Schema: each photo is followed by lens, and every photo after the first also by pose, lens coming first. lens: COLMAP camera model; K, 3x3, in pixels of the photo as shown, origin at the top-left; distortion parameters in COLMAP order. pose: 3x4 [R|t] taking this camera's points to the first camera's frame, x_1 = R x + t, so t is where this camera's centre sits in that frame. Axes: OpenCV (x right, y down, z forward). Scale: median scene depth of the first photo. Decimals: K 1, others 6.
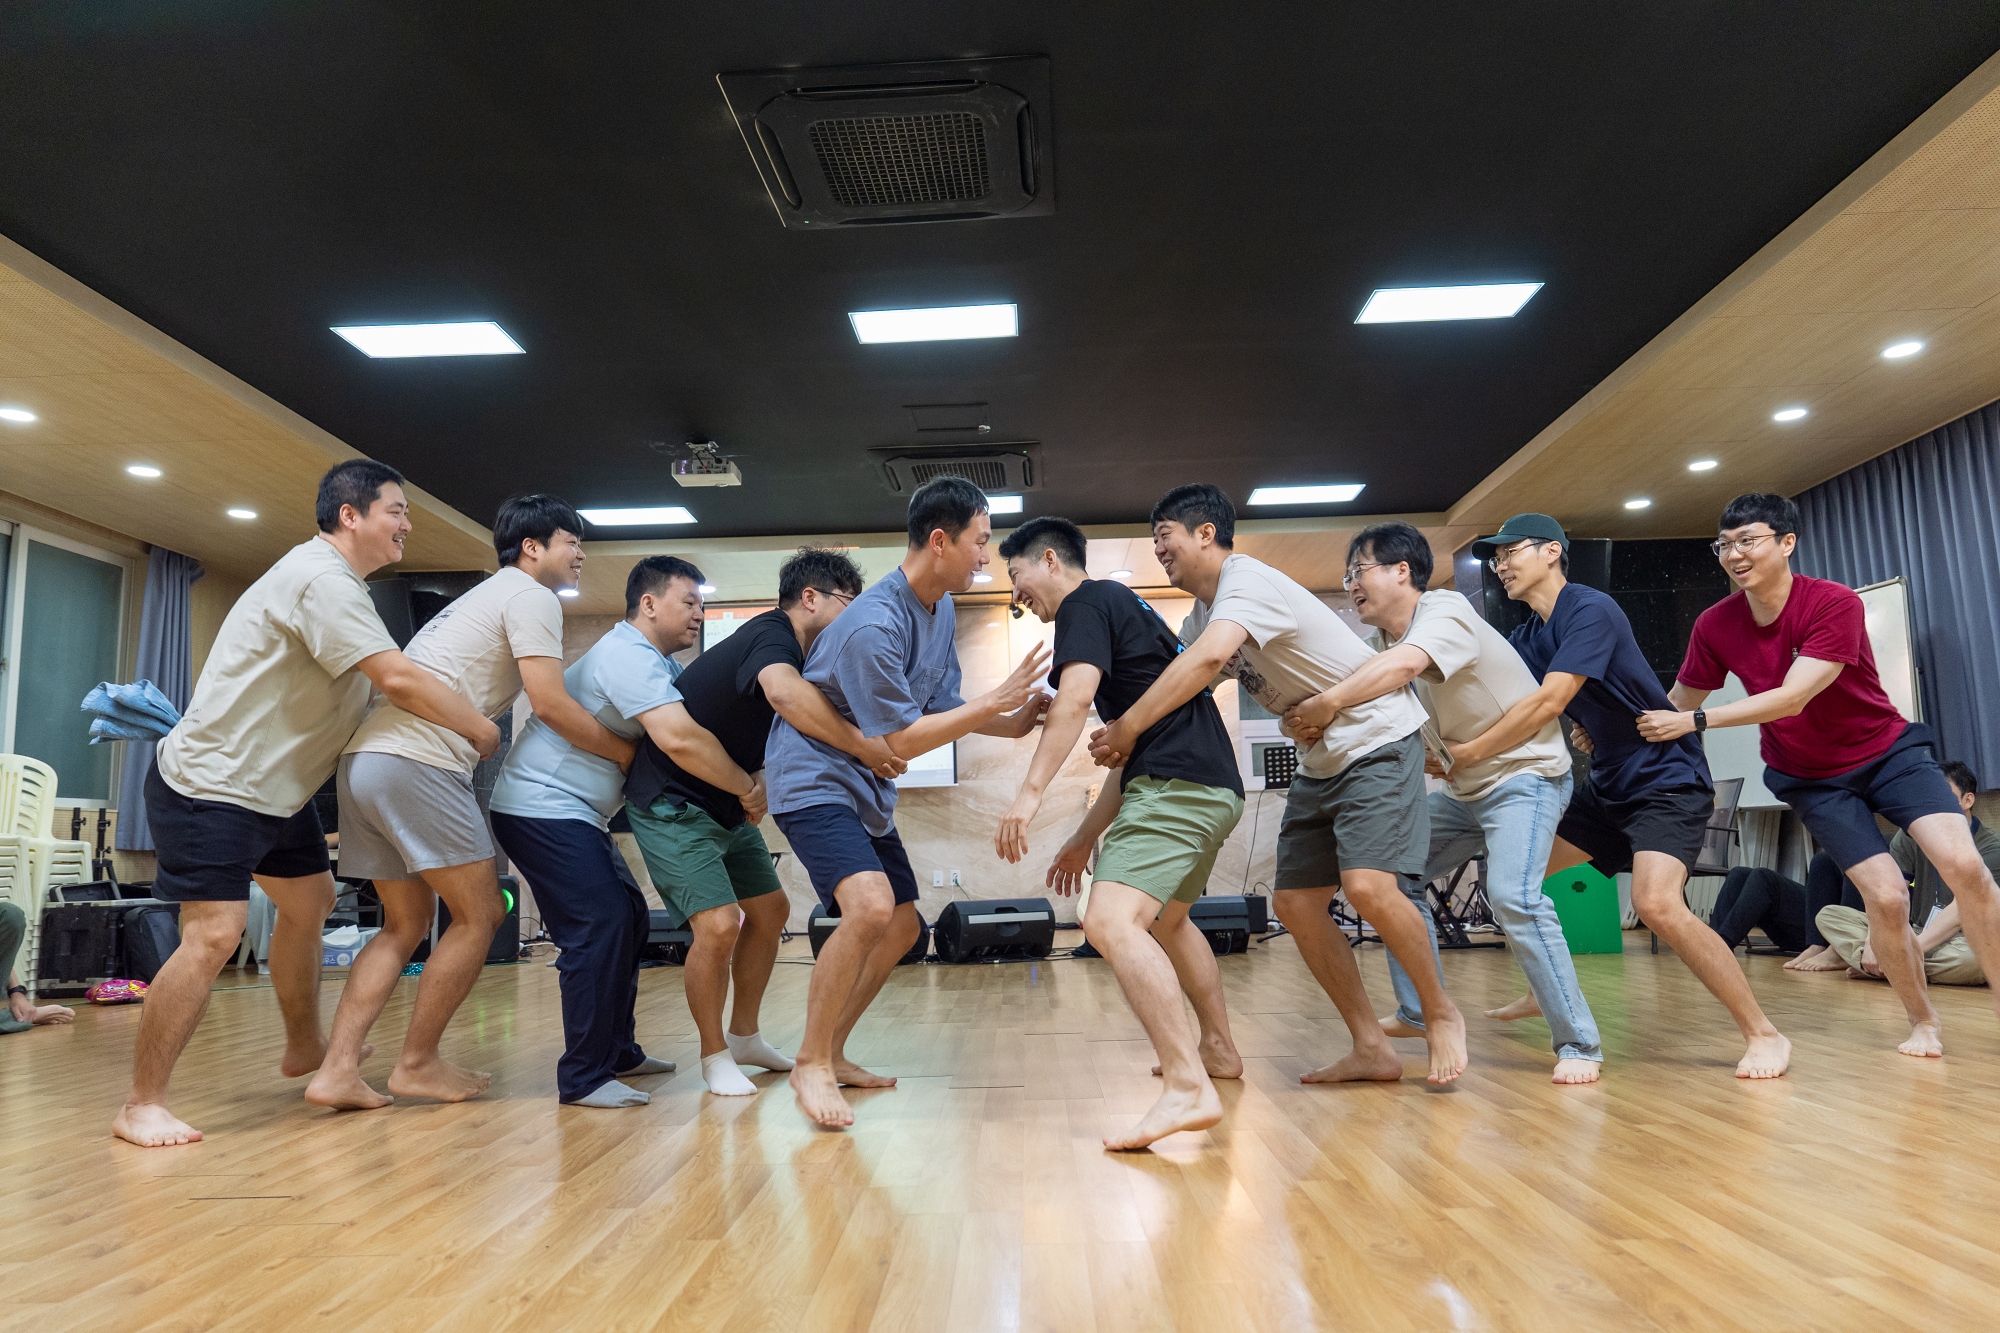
lens RADIAL K [[1337.2, 0, 997.4], [0, 1337.2, 675.3], [0, 0, 1]] dist [-0.012358, 0.008715]
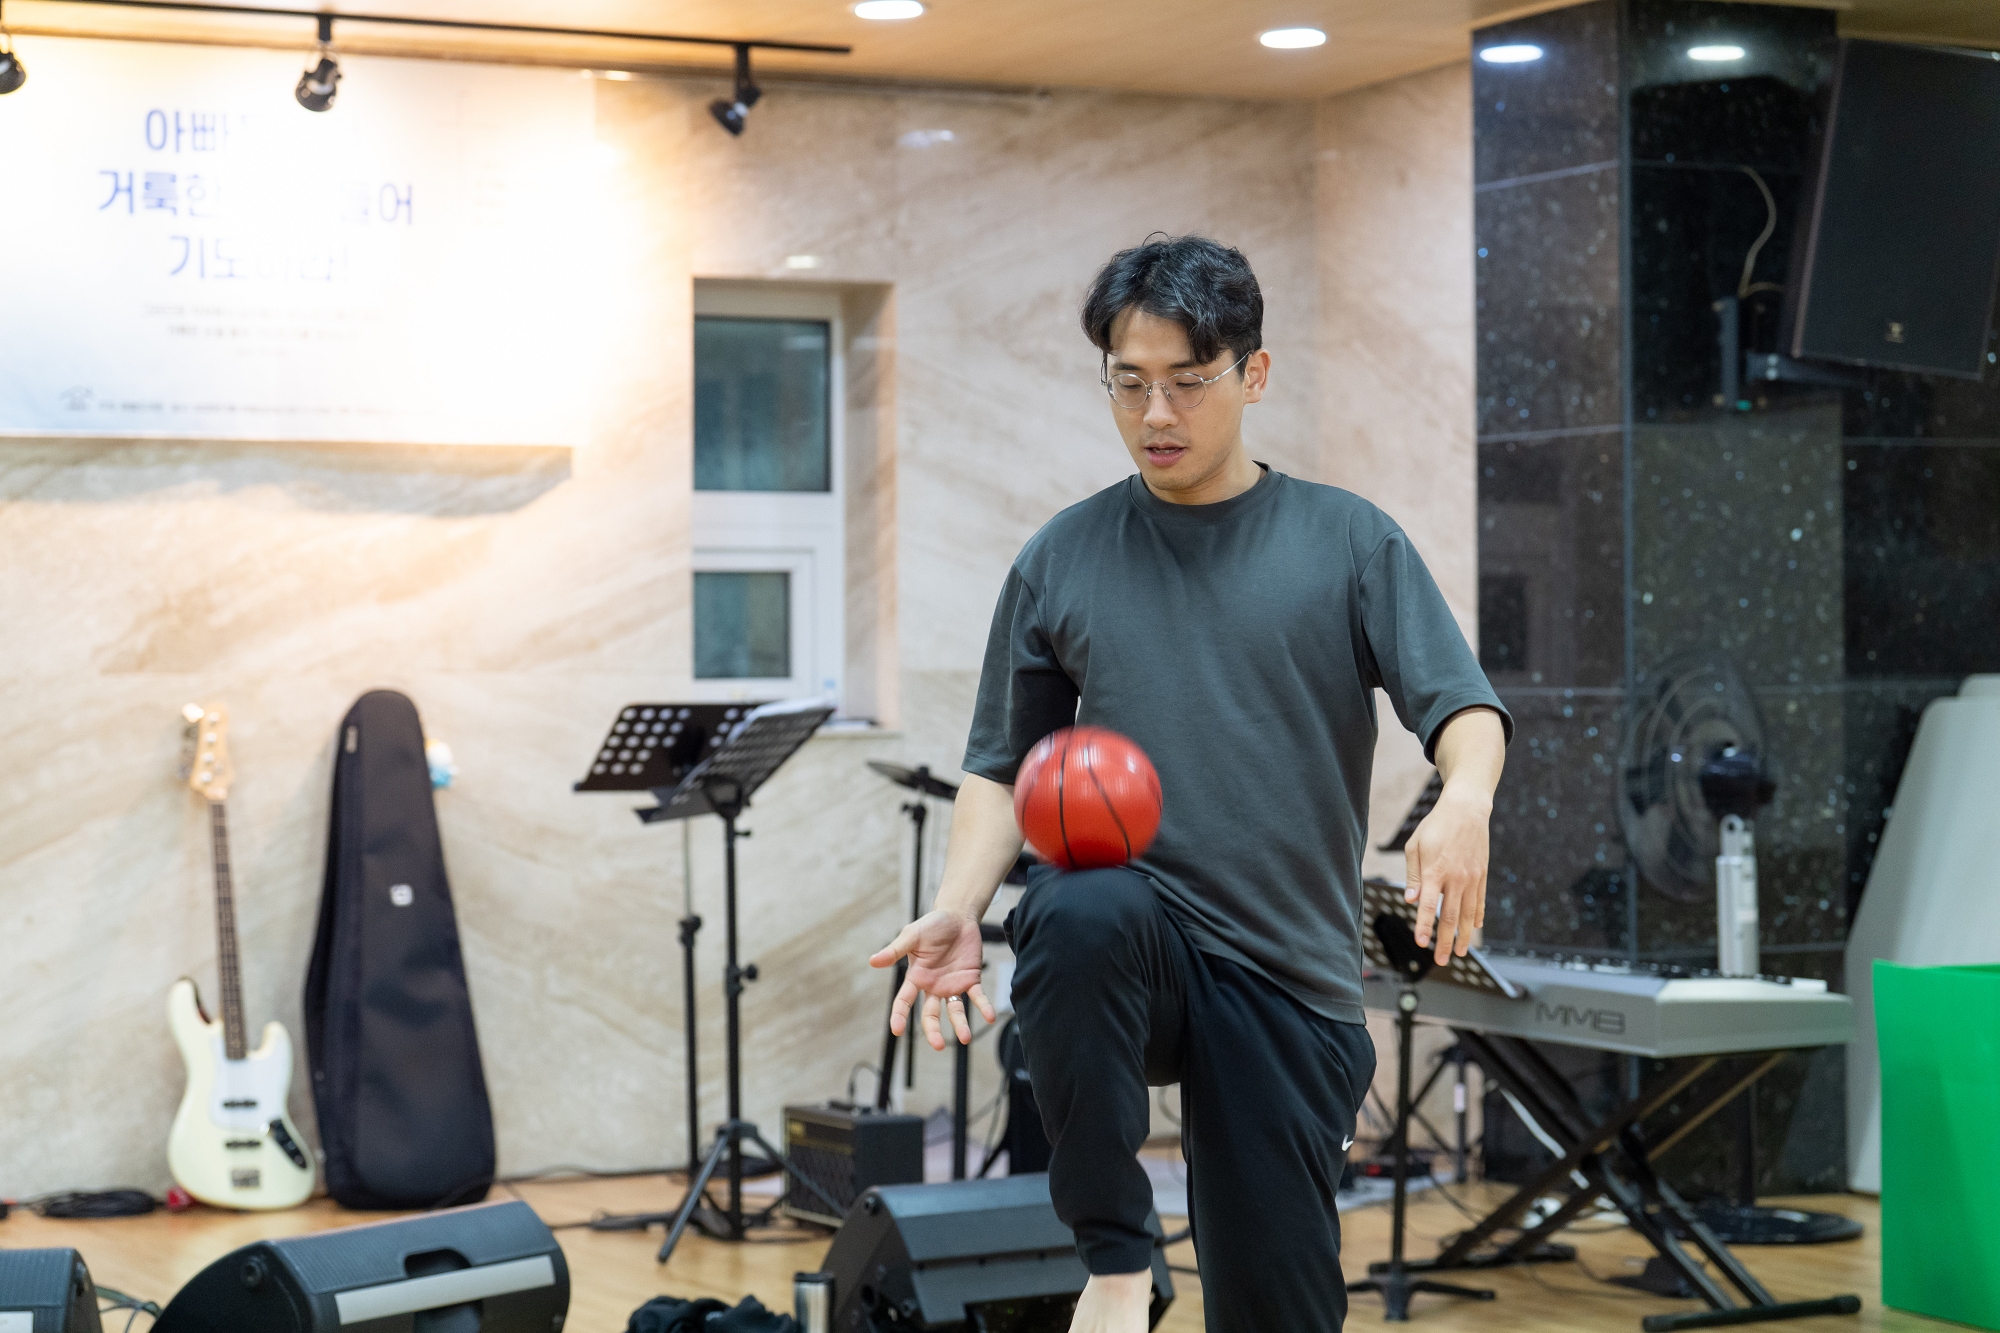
lens RADIAL K [[4272.8, 0, 990.9], [0, 4272.8, 696.2], [0, 0, 1]] dist [0.003512, 0.000000]
pose [[0.874076, 0.019048, 0.485415, -0.363114], [-0.080416, 0.991119, 0.105911, -0.047105], [-0.479087, -0.131609, 0.867845, 0.223253]]
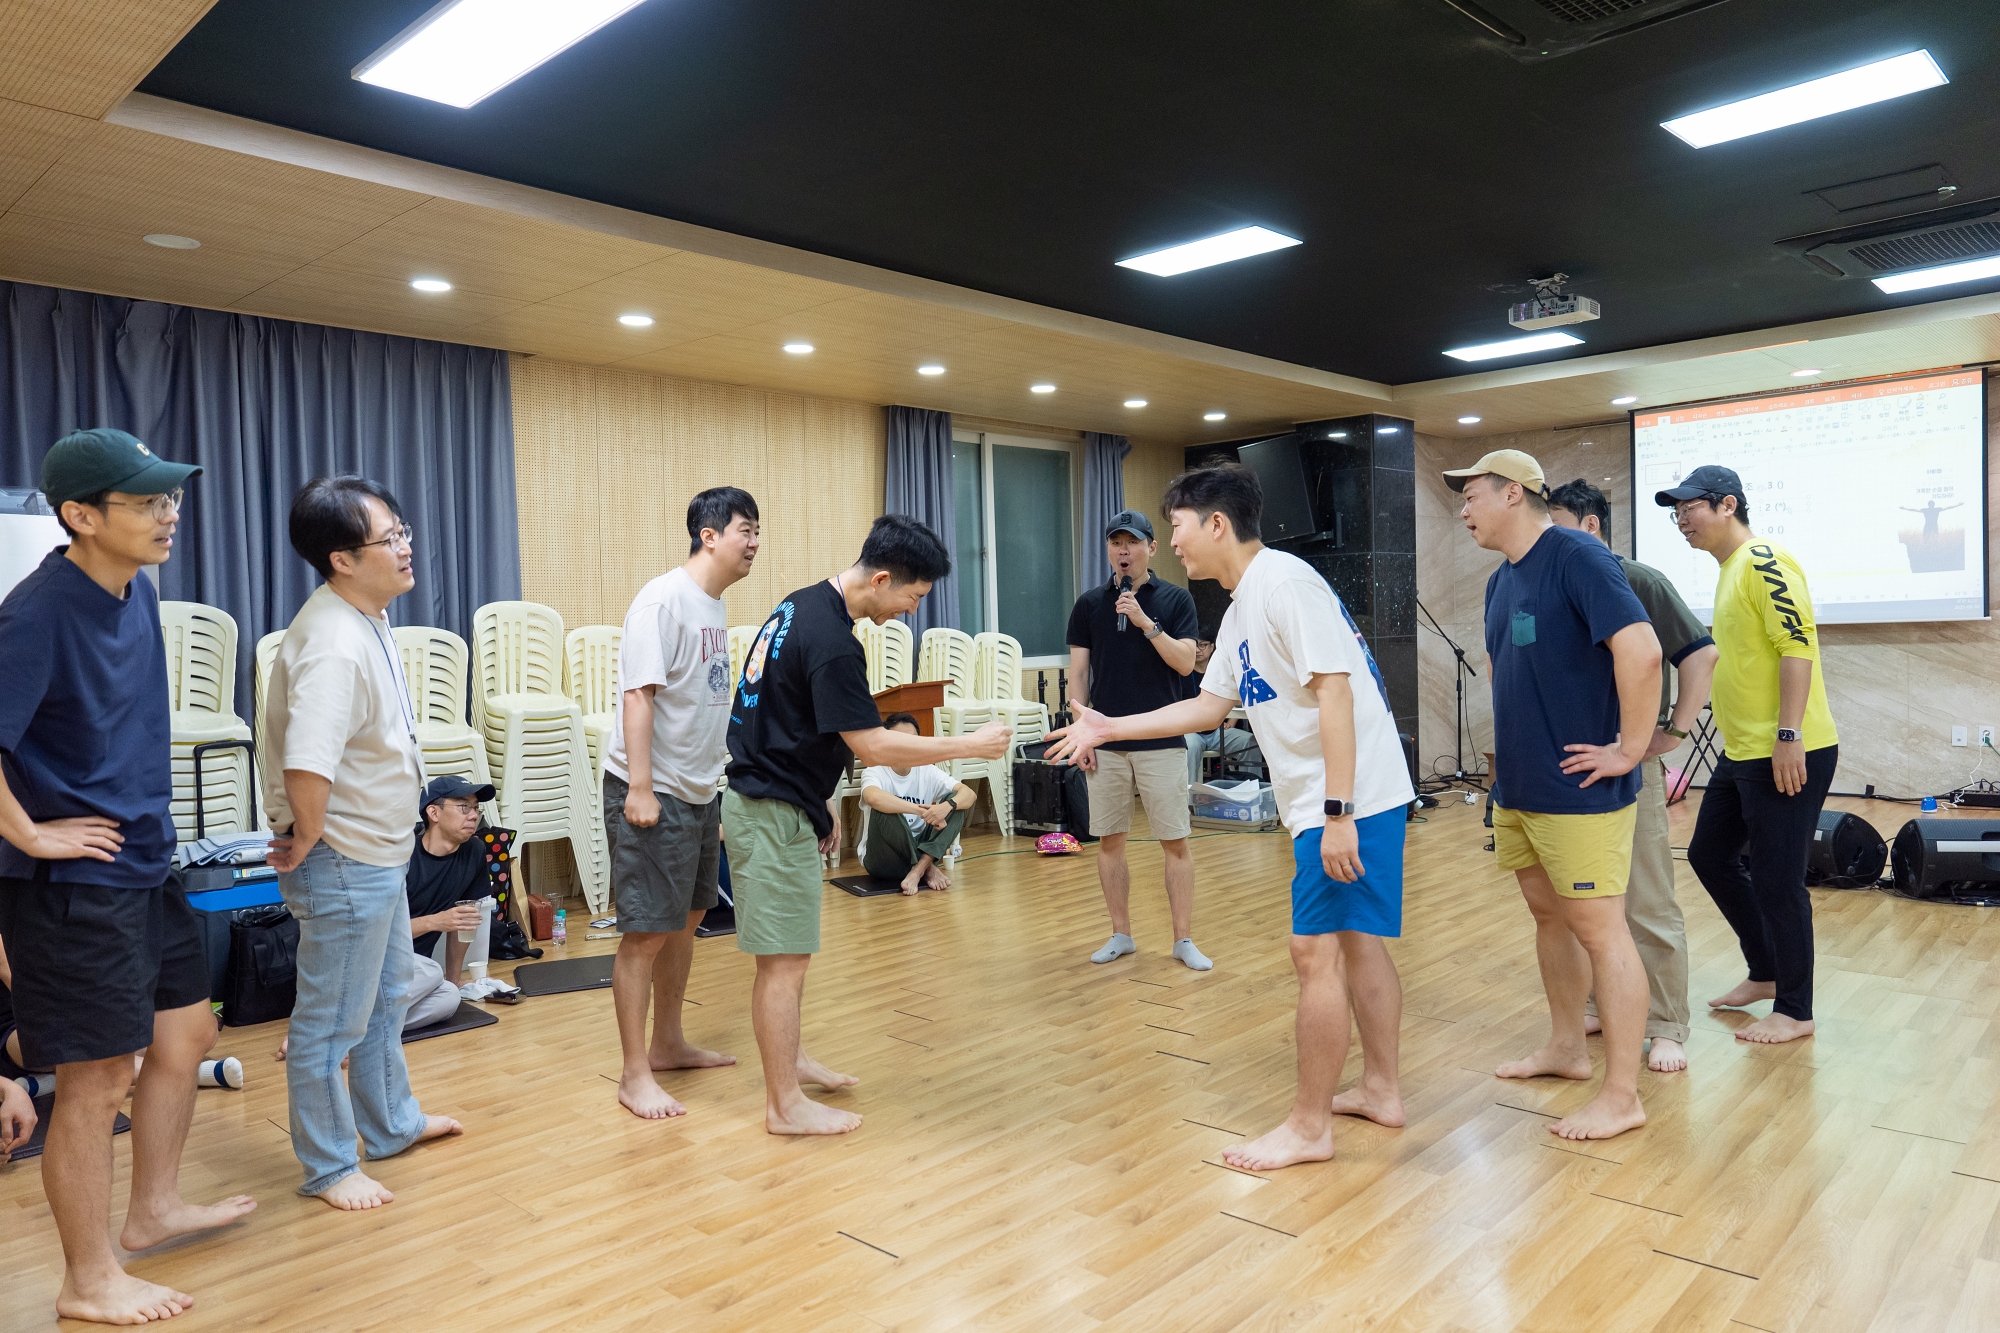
lens RADIAL K [[1337.2, 0, 1013.7], [0, 1337.2, 671.5], [0, 0, 1]] dist [-0.012358, 0.008715]
pose [[0.744587, 0.026422, -0.667003, 0.101071], [0.099772, 0.983587, 0.150340, -0.092553], [0.660027, -0.178489, 0.729730, 0.122113]]
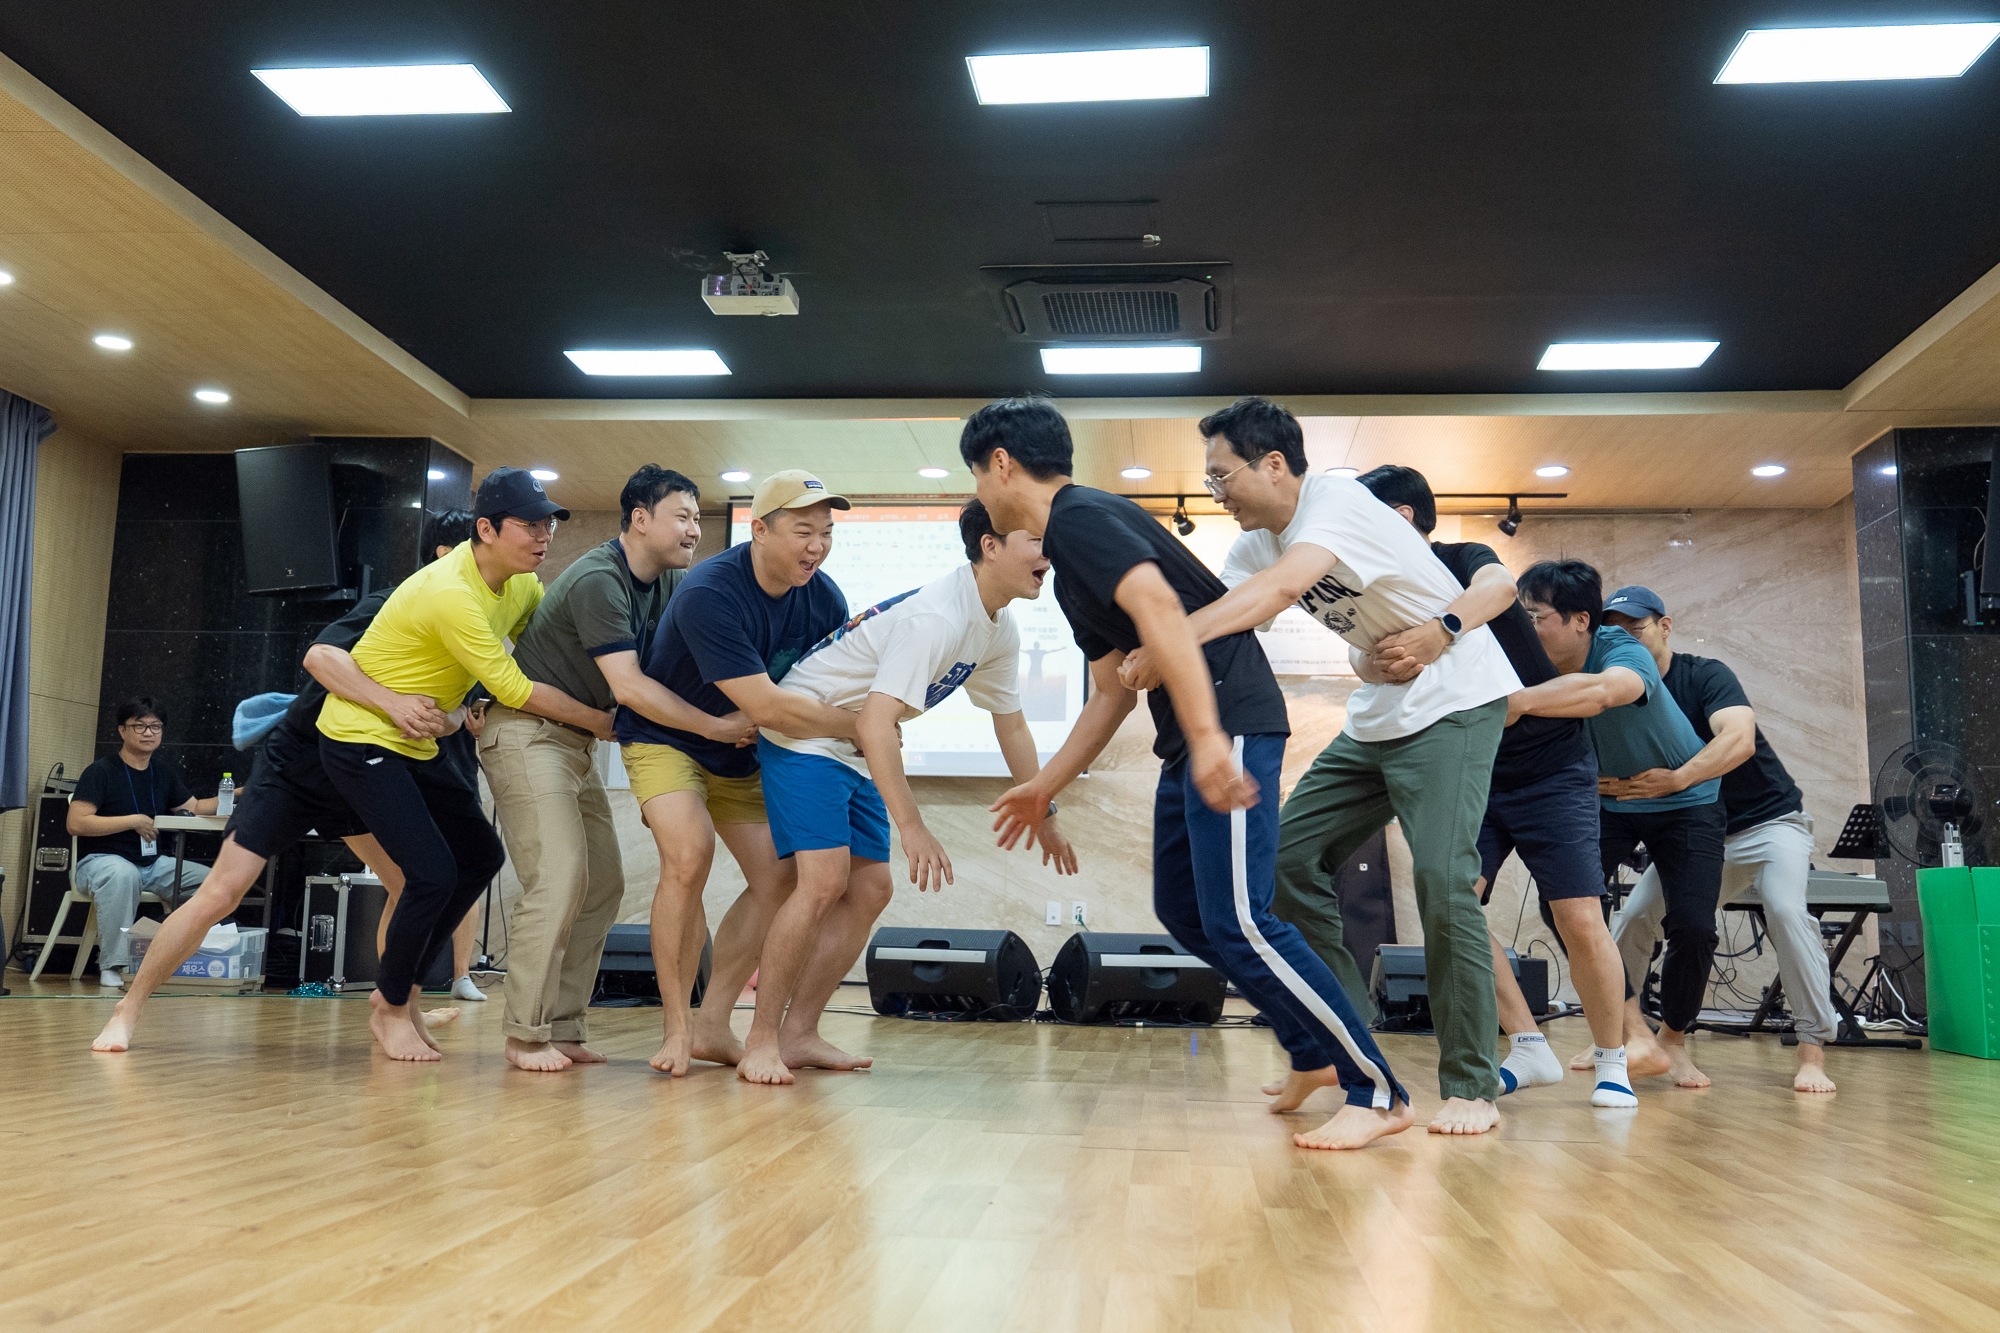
lens RADIAL K [[1962.3, 0, 949.1], [0, 1962.3, 585.2], [0, 0, 1]] dist [-0.010167, 0.000000]
pose [[0.994375, 0.036248, -0.099517, -0.006548], [-0.039377, 0.998784, -0.029658, 0.027626], [0.098321, 0.033409, 0.994594, -0.007917]]
